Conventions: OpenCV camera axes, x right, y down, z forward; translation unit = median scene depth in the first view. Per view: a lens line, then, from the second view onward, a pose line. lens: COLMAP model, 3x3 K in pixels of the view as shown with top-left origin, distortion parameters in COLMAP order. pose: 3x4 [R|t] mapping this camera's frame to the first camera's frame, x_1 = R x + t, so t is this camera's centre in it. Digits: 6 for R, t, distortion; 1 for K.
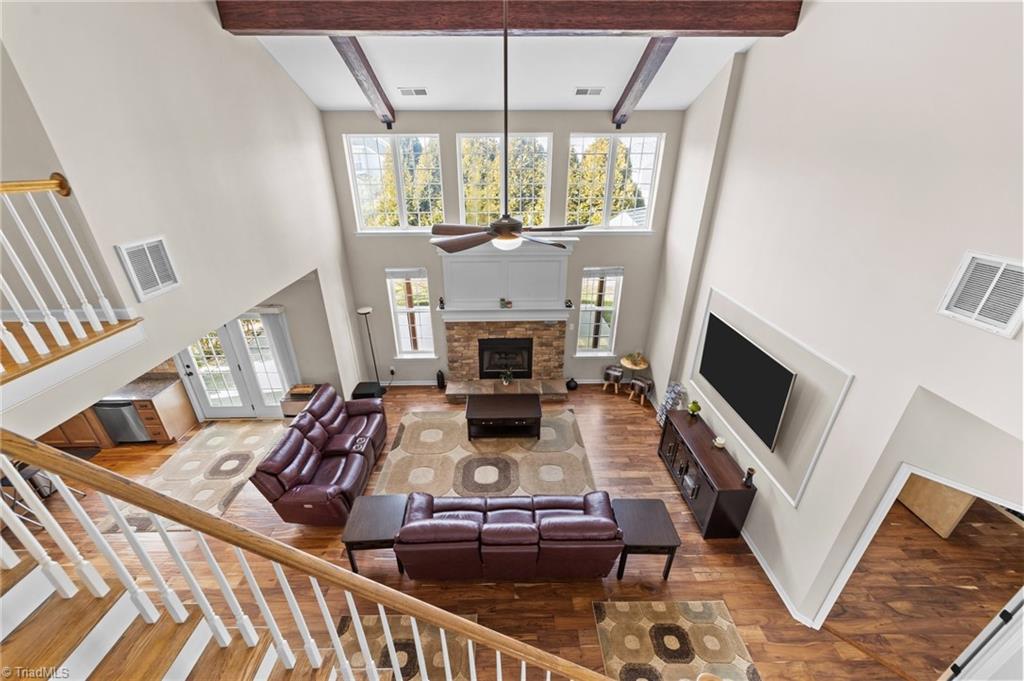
lens RADIAL K [[396.6, 0, 511.5], [0, 396.6, 342.9], [0, 0, 1]] dist [-0.007371, 0.003228]
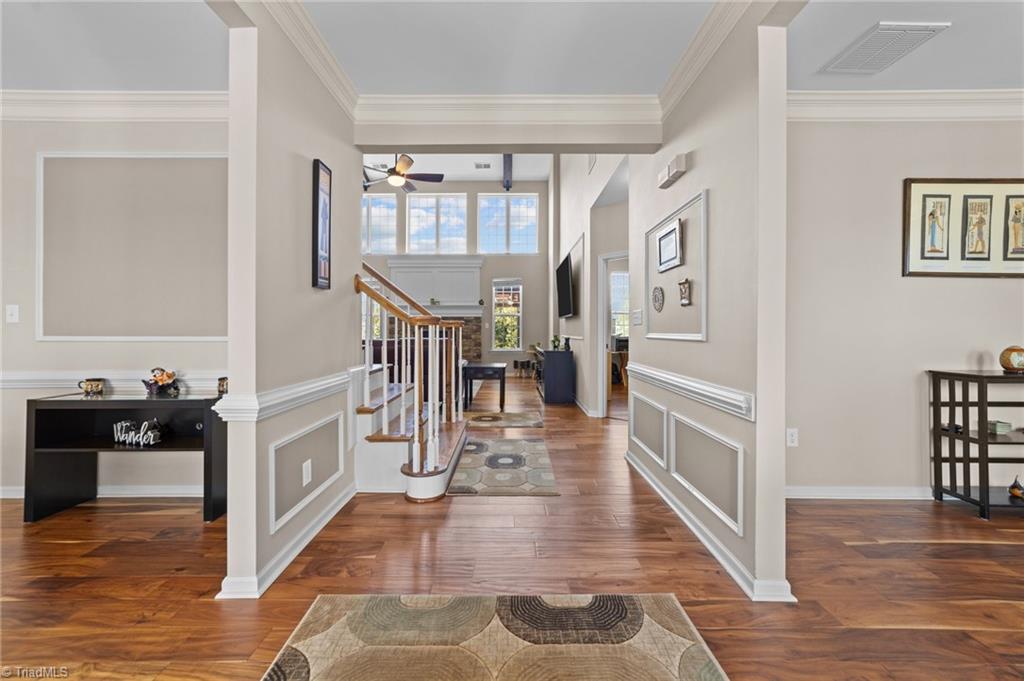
lens RADIAL K [[396.6, 0, 511.3], [0, 396.6, 333.3], [0, 0, 1]] dist [-0.007371, 0.003228]
pose [[0.999925, 0.002938, -0.011893, 0.253587], [-0.007845, 0.899221, -0.437424, 0.565933], [0.009409, 0.437484, 0.899177, -0.160744]]
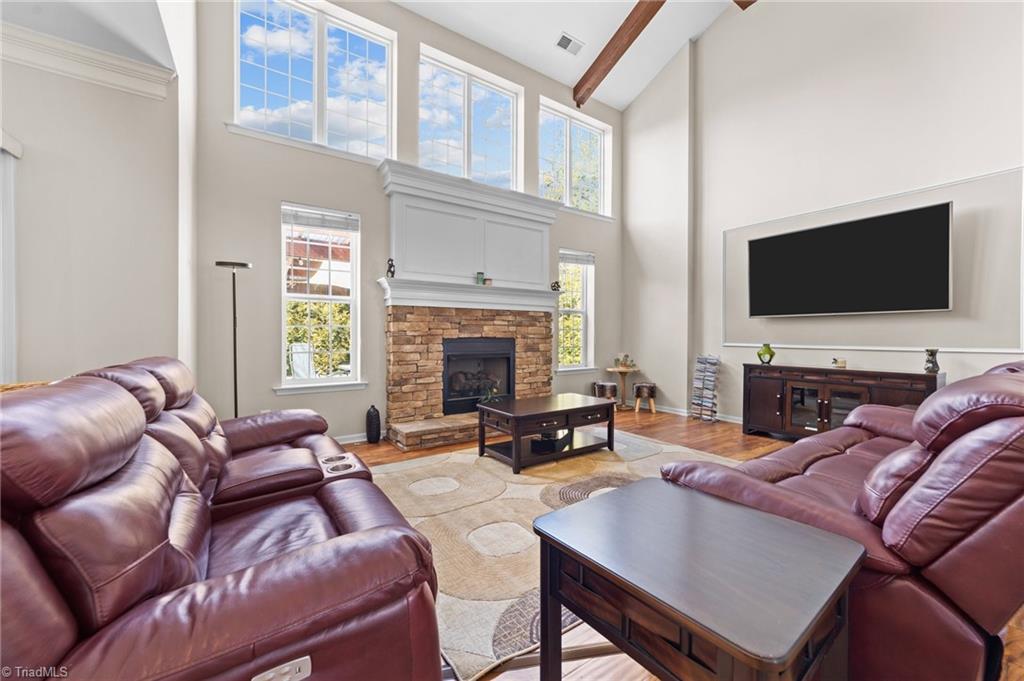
lens RADIAL K [[396.6, 0, 506.0], [0, 396.6, 337.9], [0, 0, 1]] dist [-0.007371, 0.003228]
pose [[0.836306, 0.005108, 0.548239, -0.343897], [0.237095, 0.898250, -0.370044, 0.242240], [-0.494346, 0.439455, 0.750001, 0.500159]]
